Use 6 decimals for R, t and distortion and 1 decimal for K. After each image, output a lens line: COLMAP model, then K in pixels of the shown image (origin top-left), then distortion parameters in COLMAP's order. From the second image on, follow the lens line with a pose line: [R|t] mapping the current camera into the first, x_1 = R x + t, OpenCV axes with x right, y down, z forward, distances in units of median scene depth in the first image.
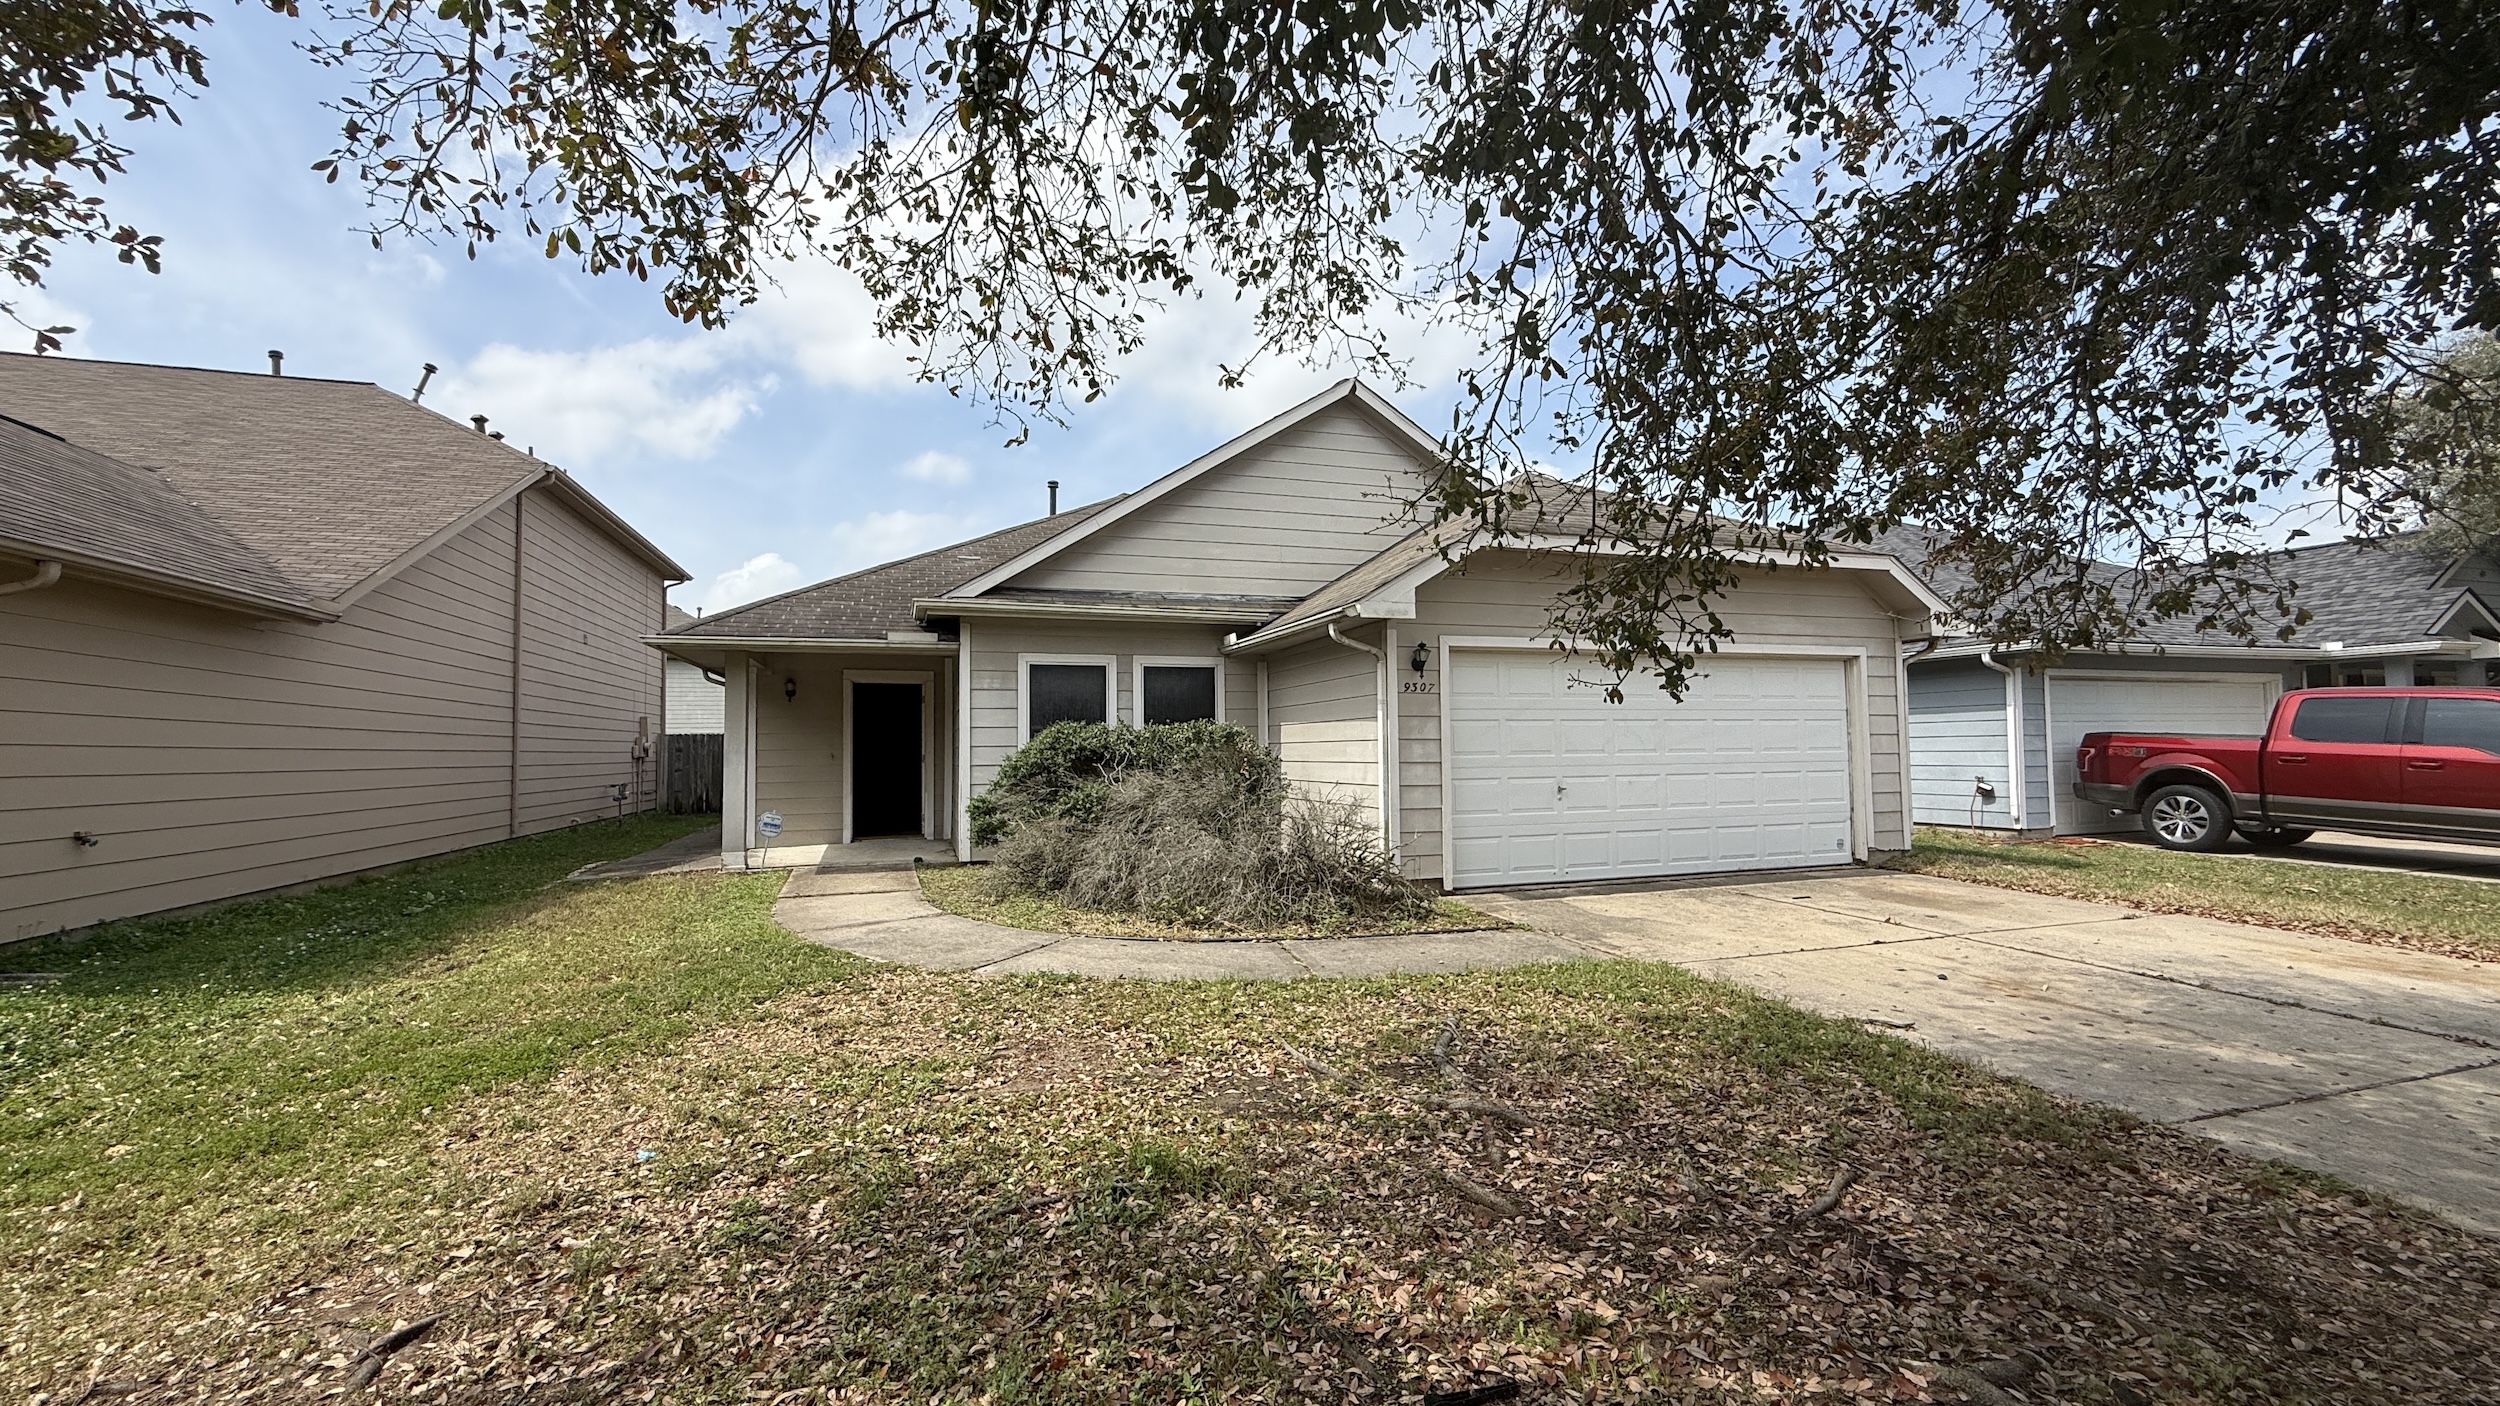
lens RADIAL K [[998.1, 0, 1248.4], [0, 998.1, 707.9], [0, 0, 1]] dist [-0.001554, 0.000705]
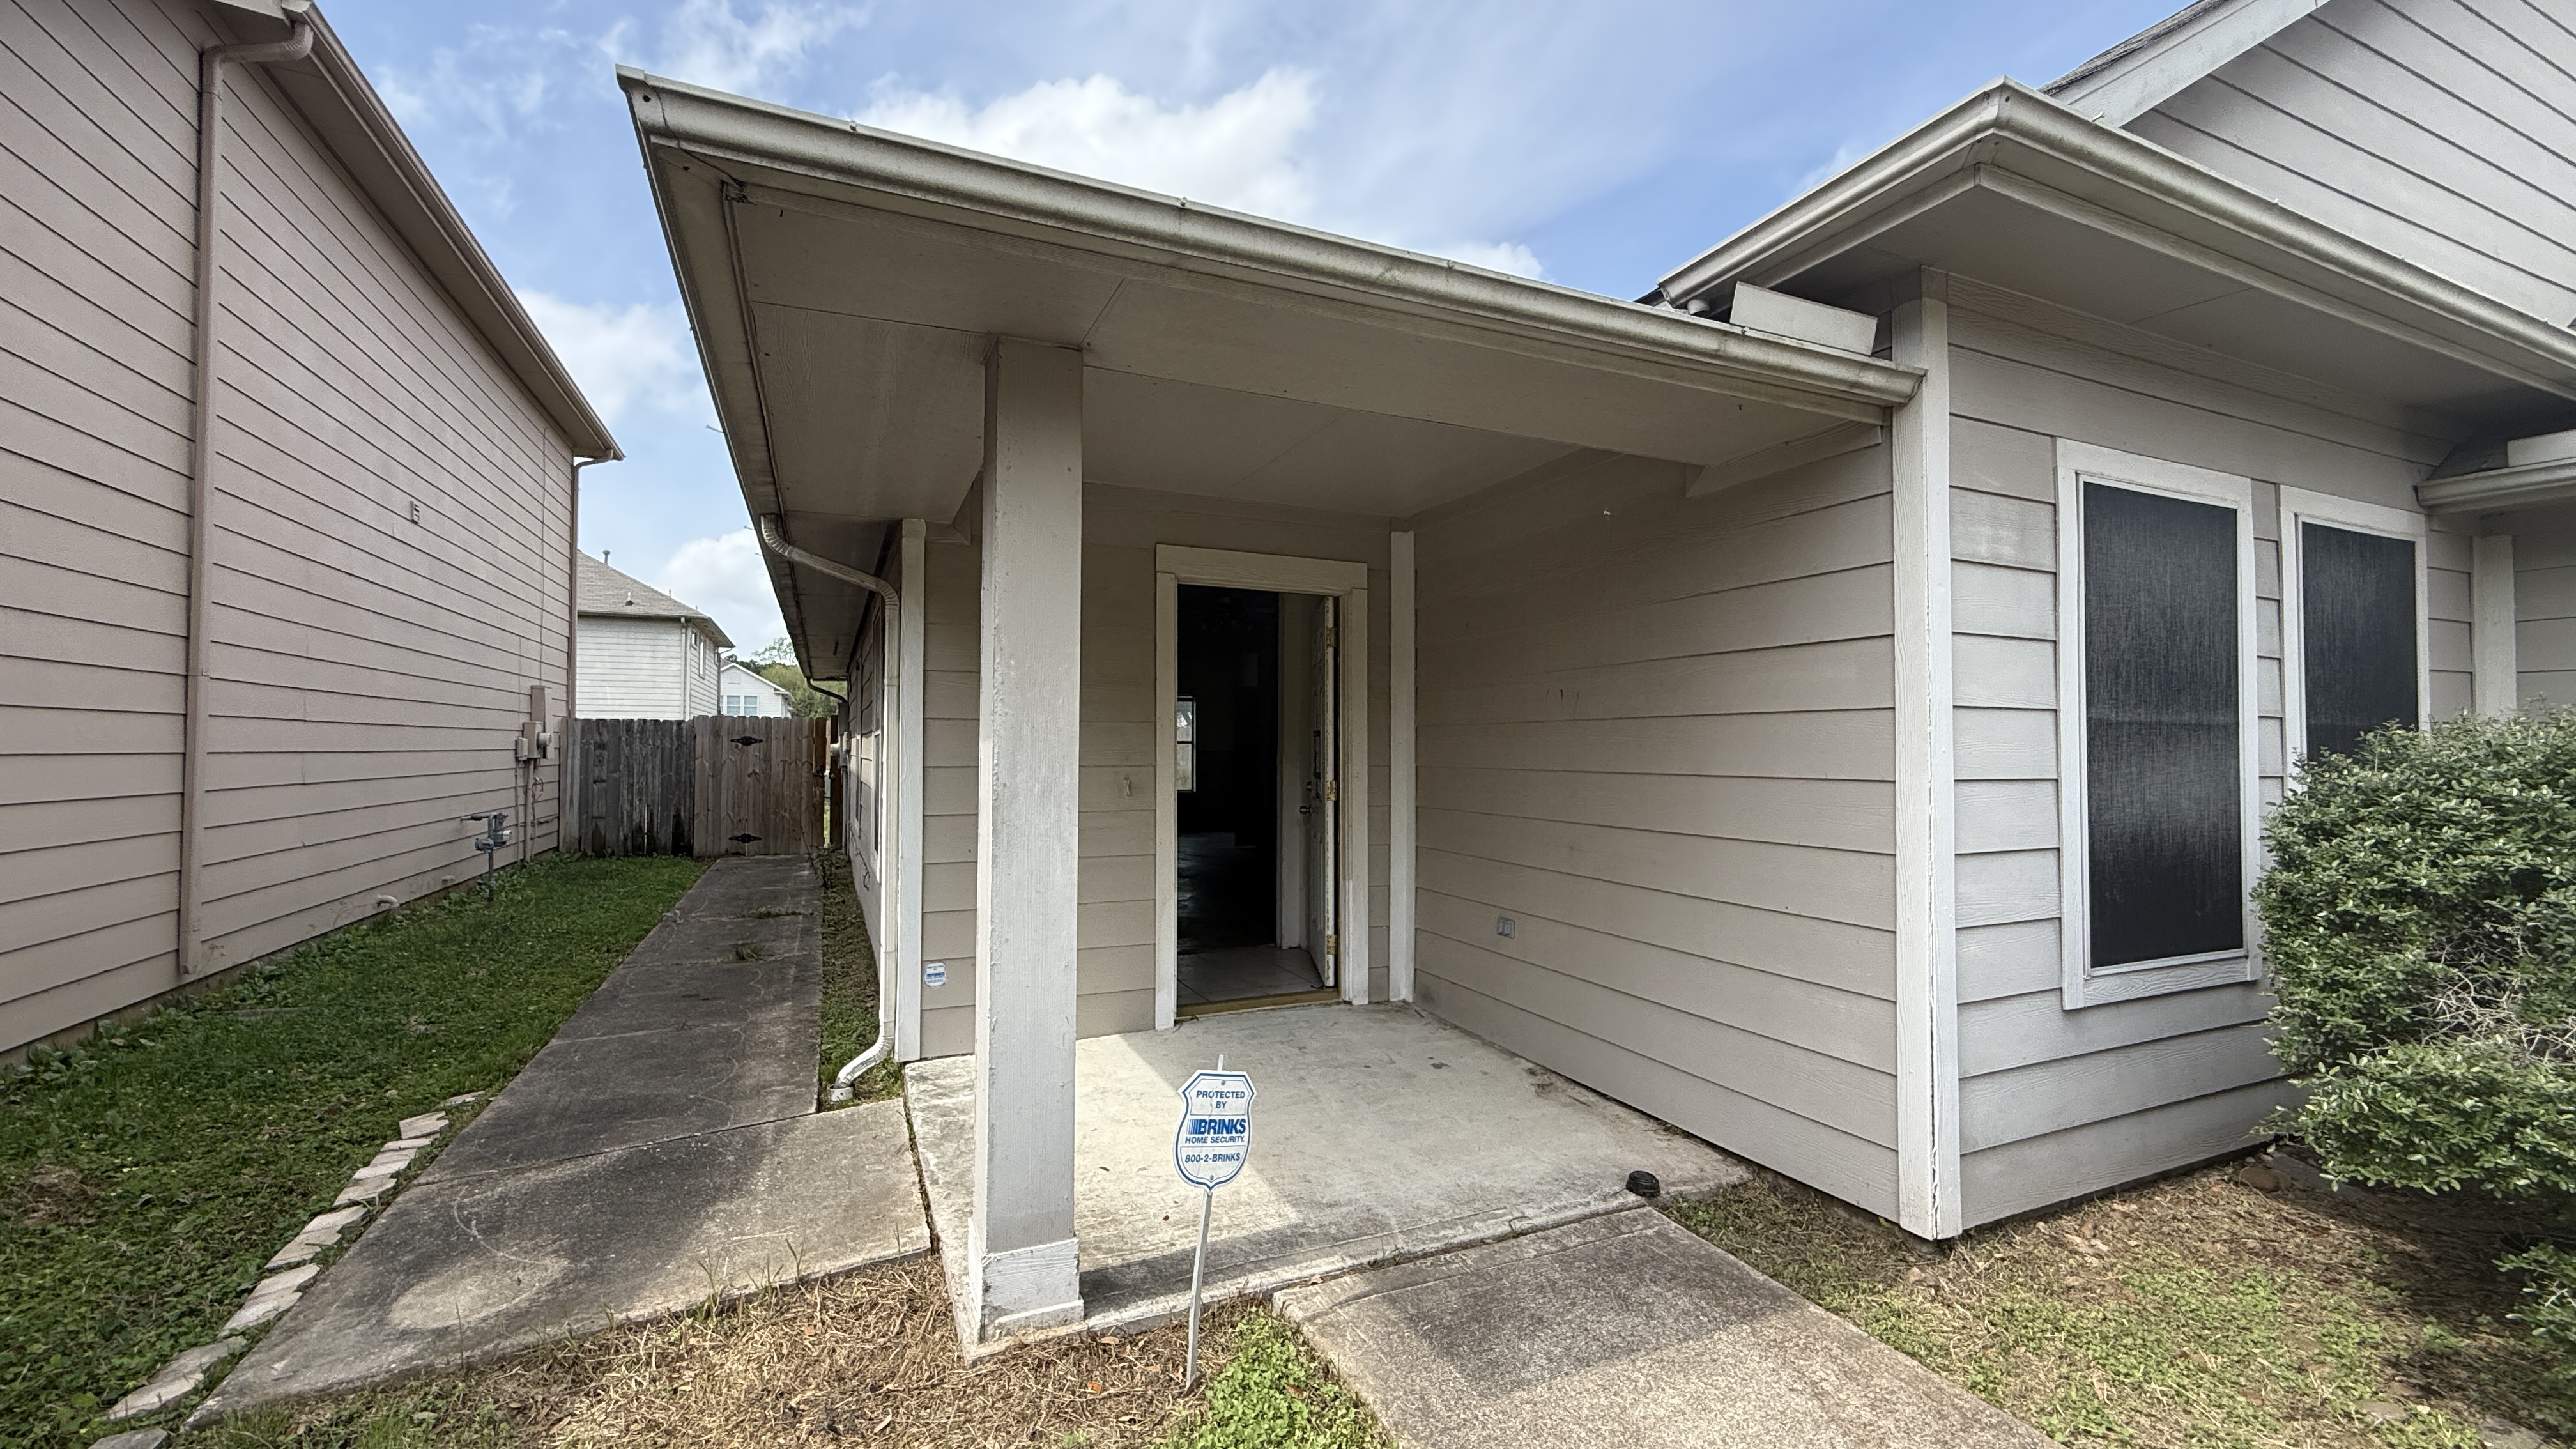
lens RADIAL K [[1028.4, 0, 1286.1], [0, 1028.4, 724.9], [0, 0, 1]] dist [-0.001554, 0.000705]
pose [[0.995369, 0.016778, 0.094649, -0.330314], [-0.018678, 0.999641, 0.019231, 0.016033], [-0.094292, -0.020910, 0.995325, 0.526577]]
